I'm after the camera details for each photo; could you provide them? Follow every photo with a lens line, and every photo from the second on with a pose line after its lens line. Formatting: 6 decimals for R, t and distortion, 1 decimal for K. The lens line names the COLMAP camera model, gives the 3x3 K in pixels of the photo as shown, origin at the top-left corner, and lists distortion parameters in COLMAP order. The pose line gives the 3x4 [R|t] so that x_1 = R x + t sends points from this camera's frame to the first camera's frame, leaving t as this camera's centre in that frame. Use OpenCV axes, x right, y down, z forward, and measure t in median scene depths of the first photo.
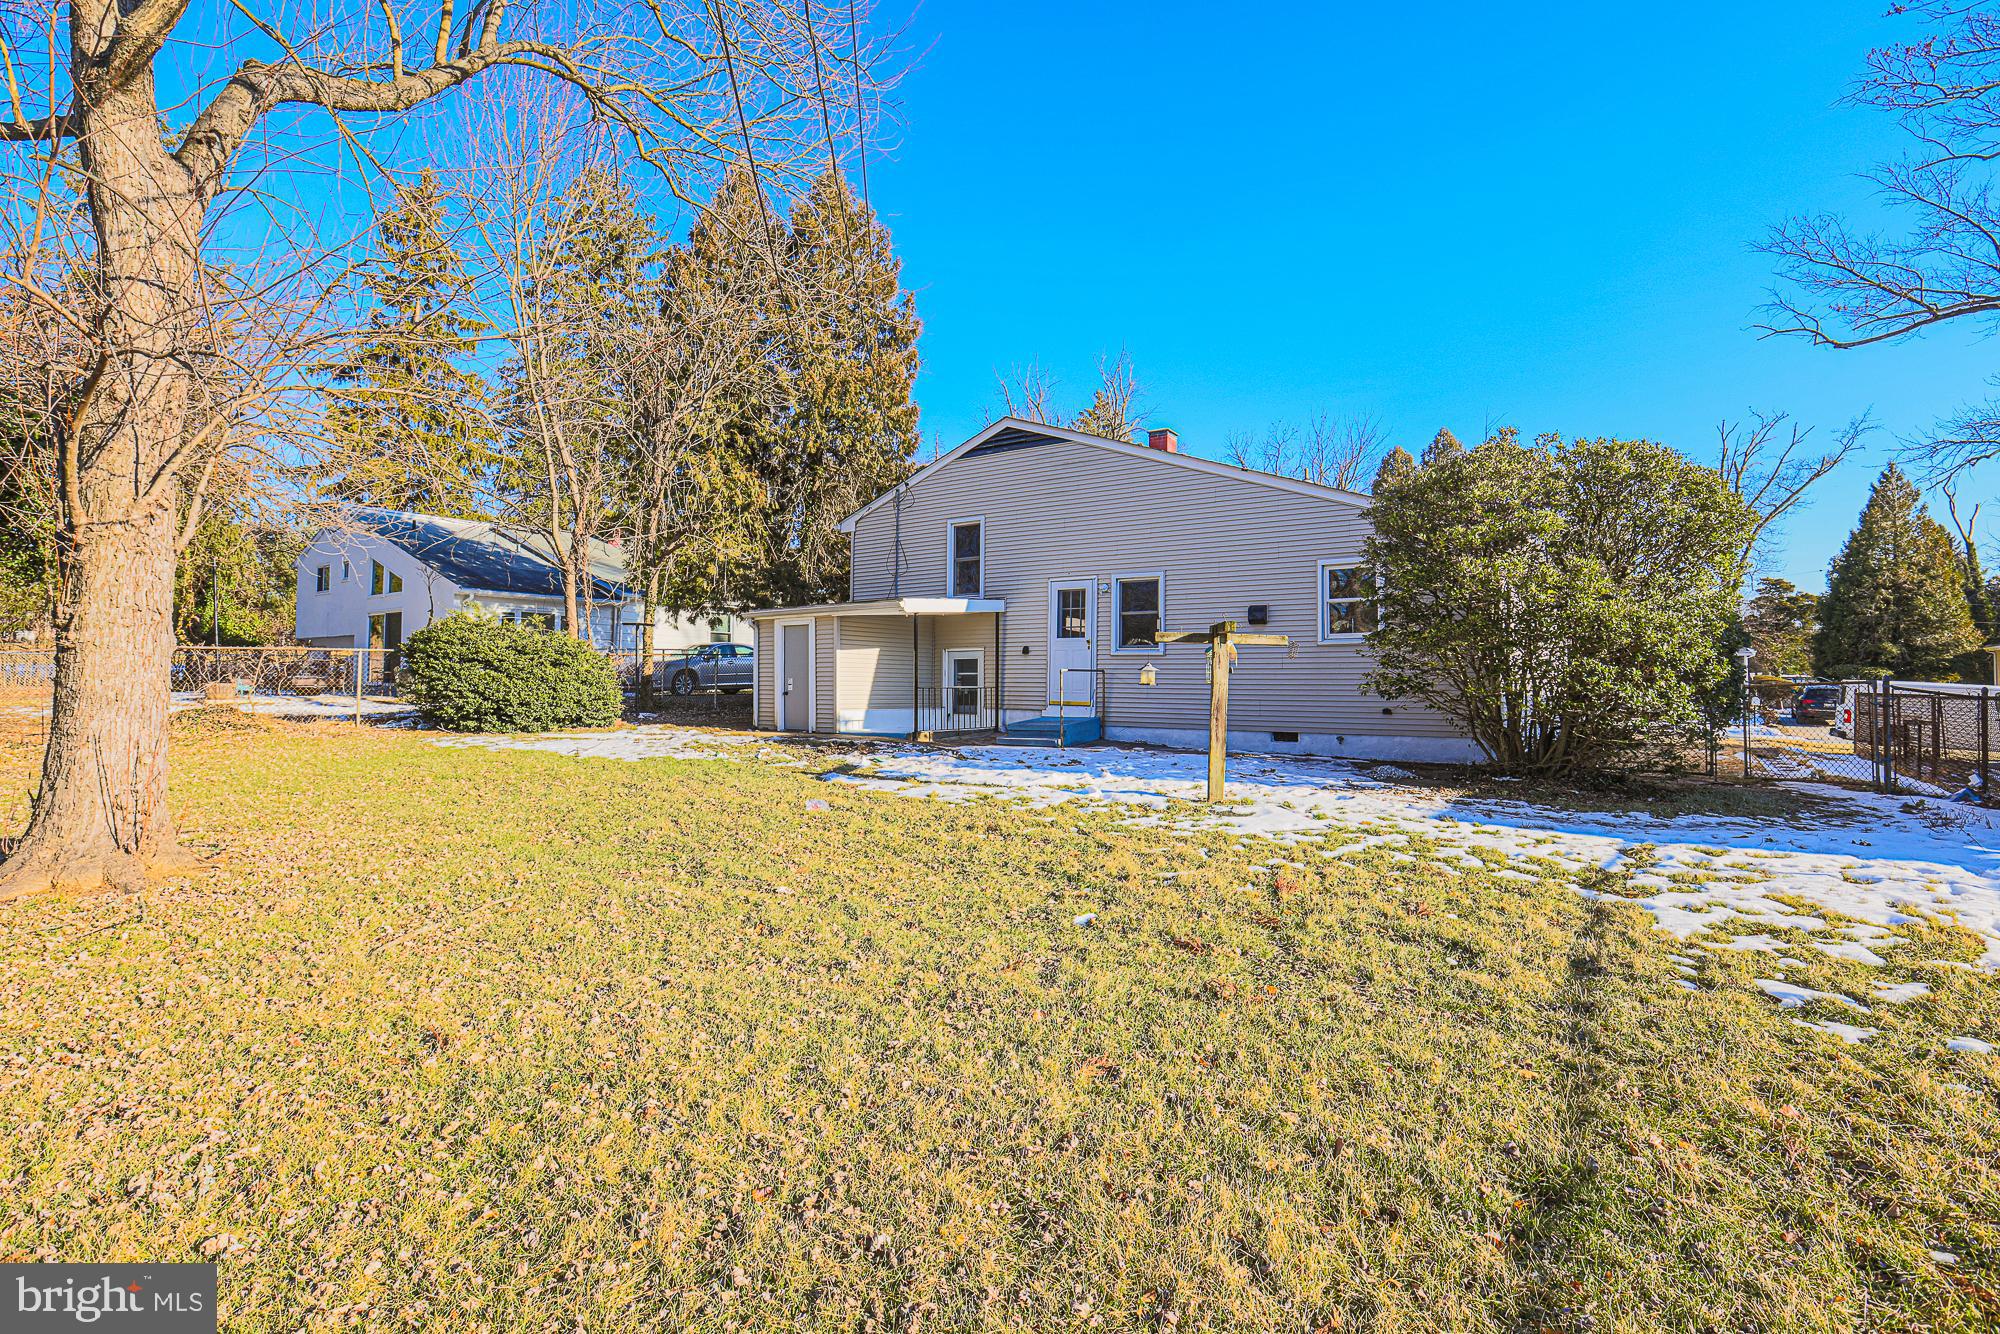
lens RADIAL K [[928.2, 0, 1001.0], [0, 928.2, 683.5], [0, 0, 1]] dist [-0.034280, 0.000428]
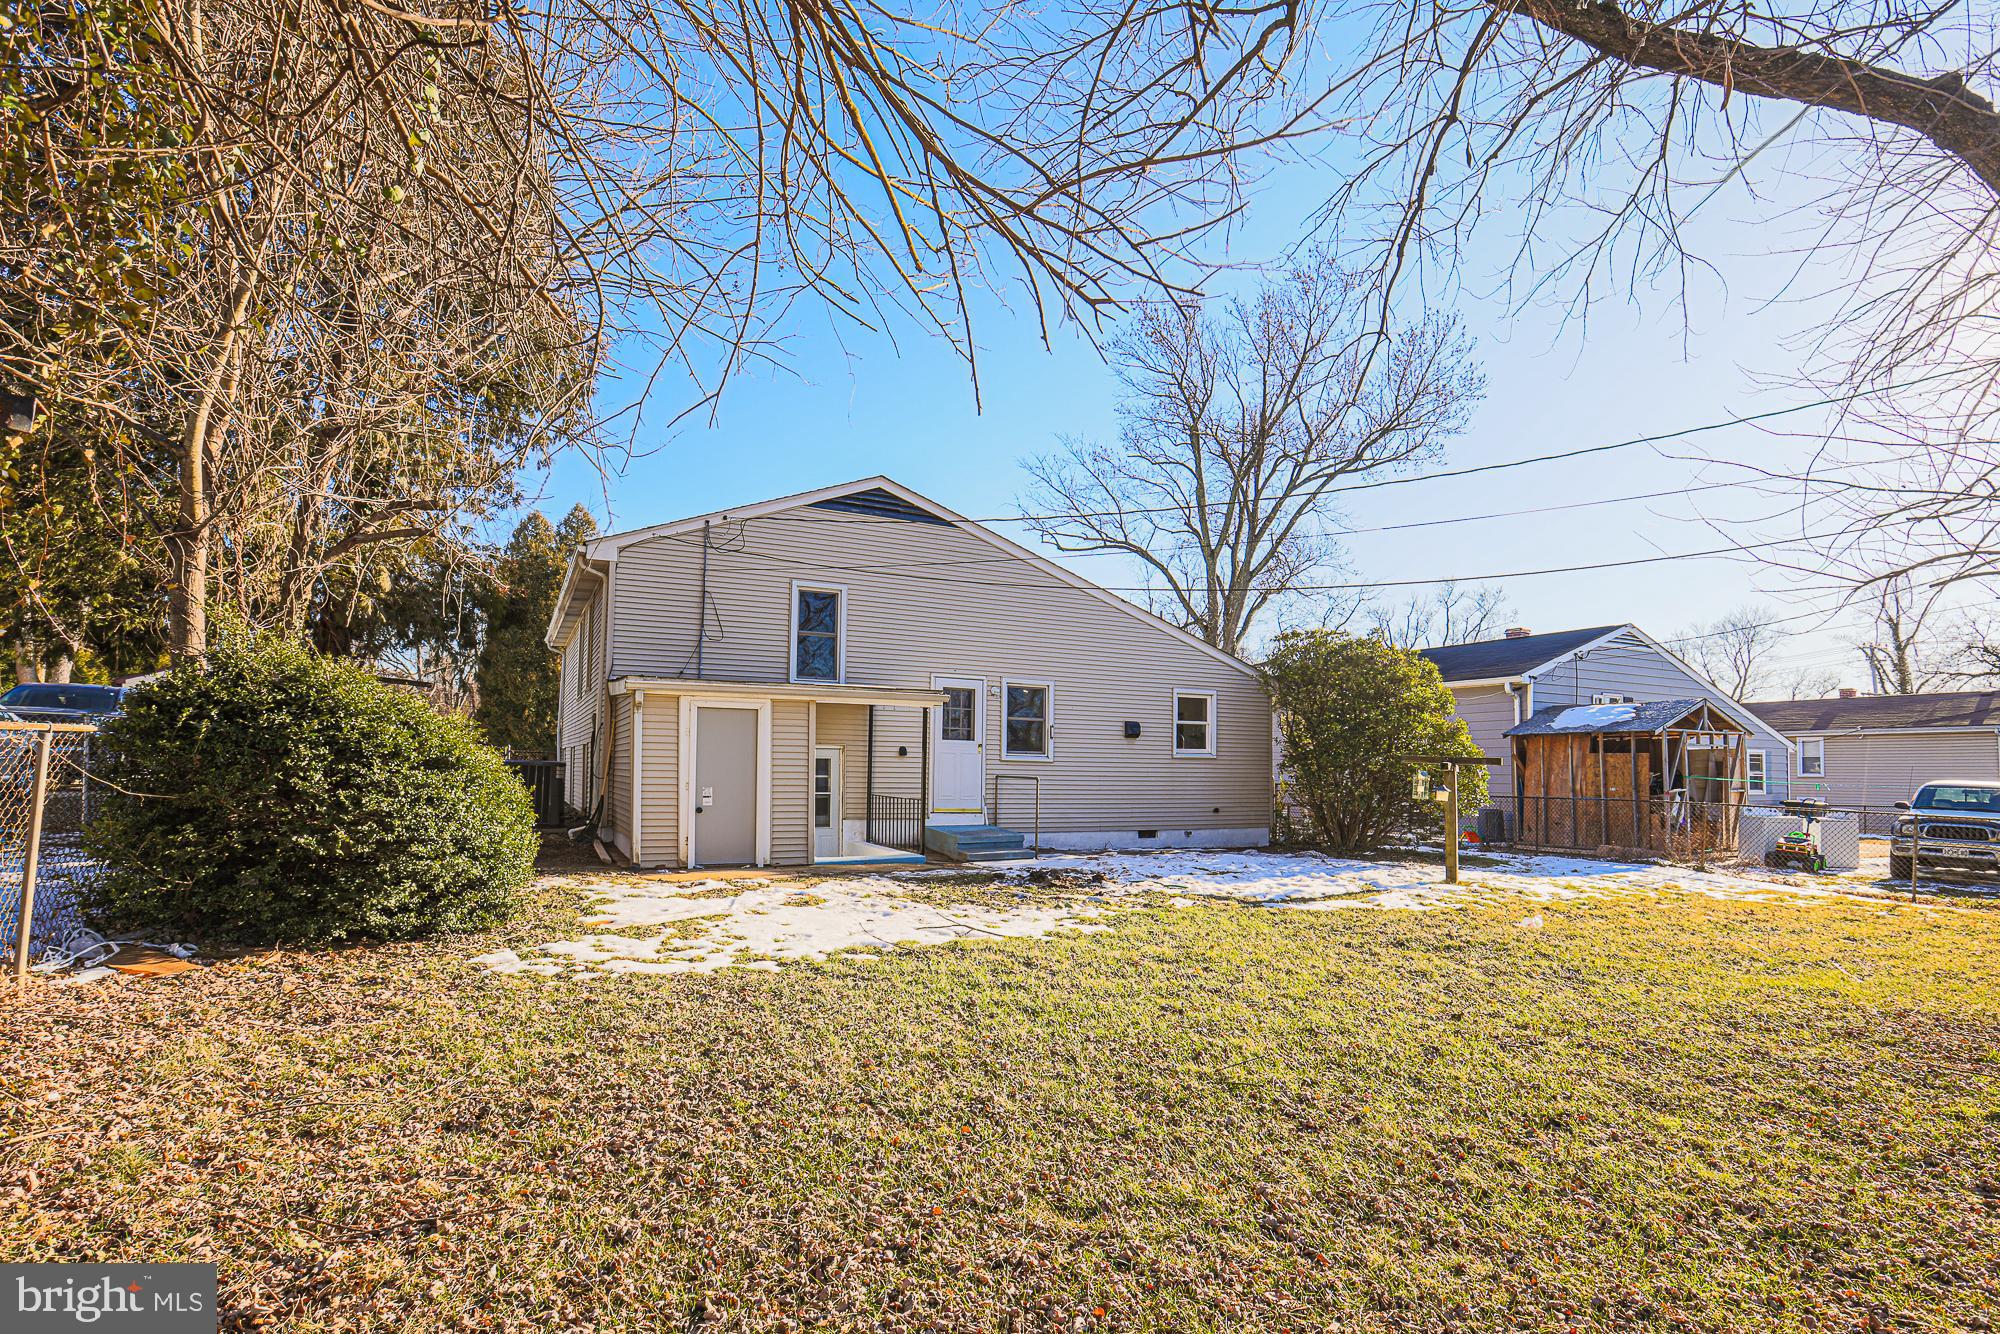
lens RADIAL K [[937.8, 0, 994.0], [0, 937.8, 759.6], [0, 0, 1]] dist [-0.000783, 0.000020]
pose [[0.485608, 0.011732, 0.874098, -0.728866], [-0.009277, 0.999923, -0.008267, -0.022438], [-0.874128, -0.004094, 0.485679, 0.513403]]
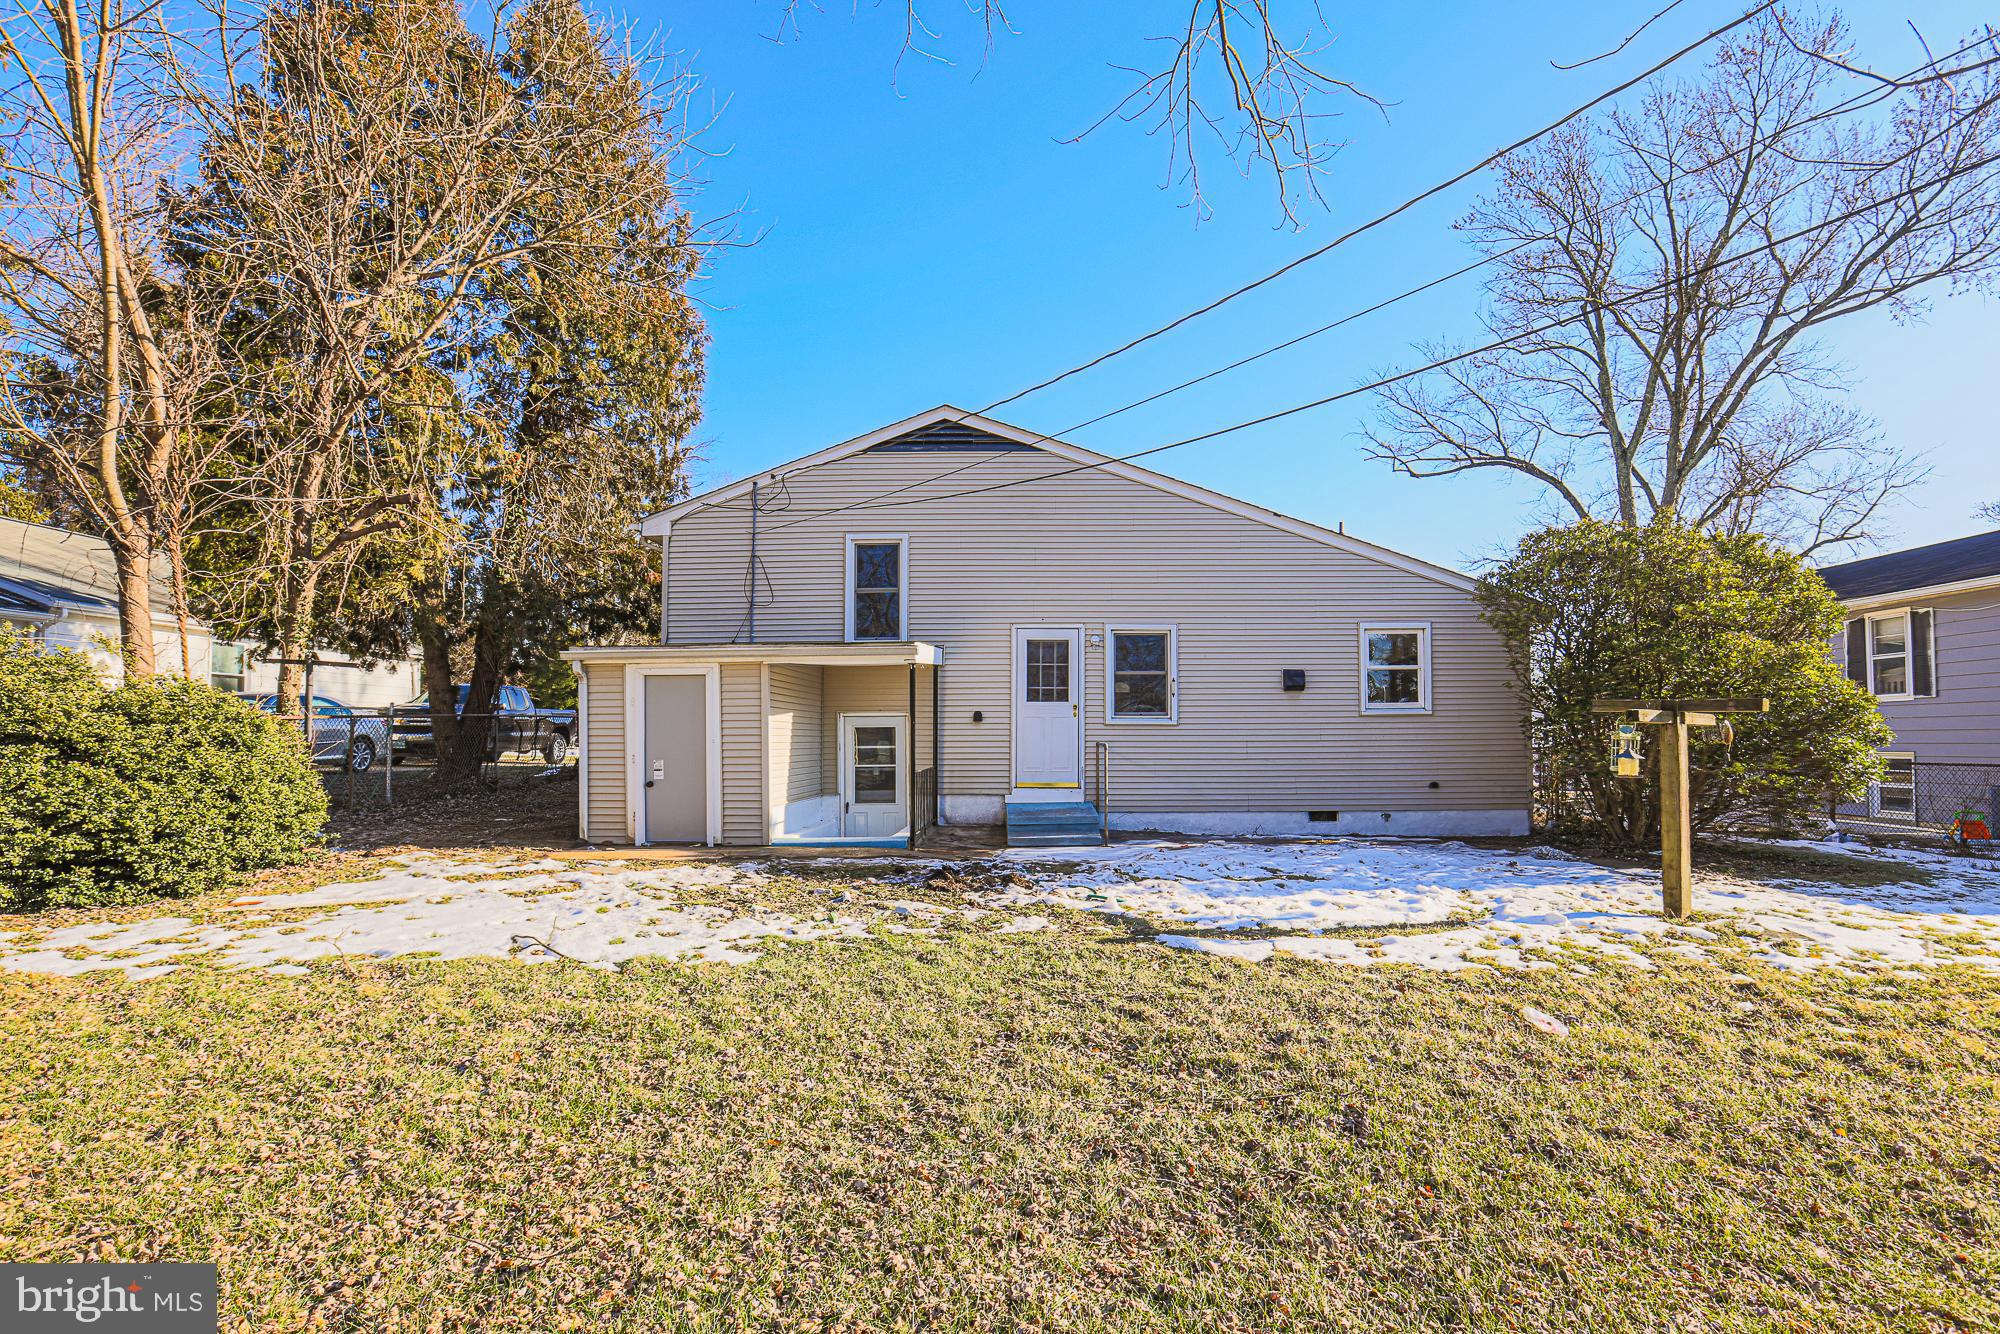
lens RADIAL K [[910.3, 0, 1001.5], [0, 910.3, 742.3], [0, 0, 1]] dist [-0.017076, 0.000456]
pose [[0.831026, -0.010626, 0.556132, -0.388713], [0.009090, 0.999943, 0.005522, -0.019287], [-0.556159, 0.000467, 0.831076, 0.380439]]
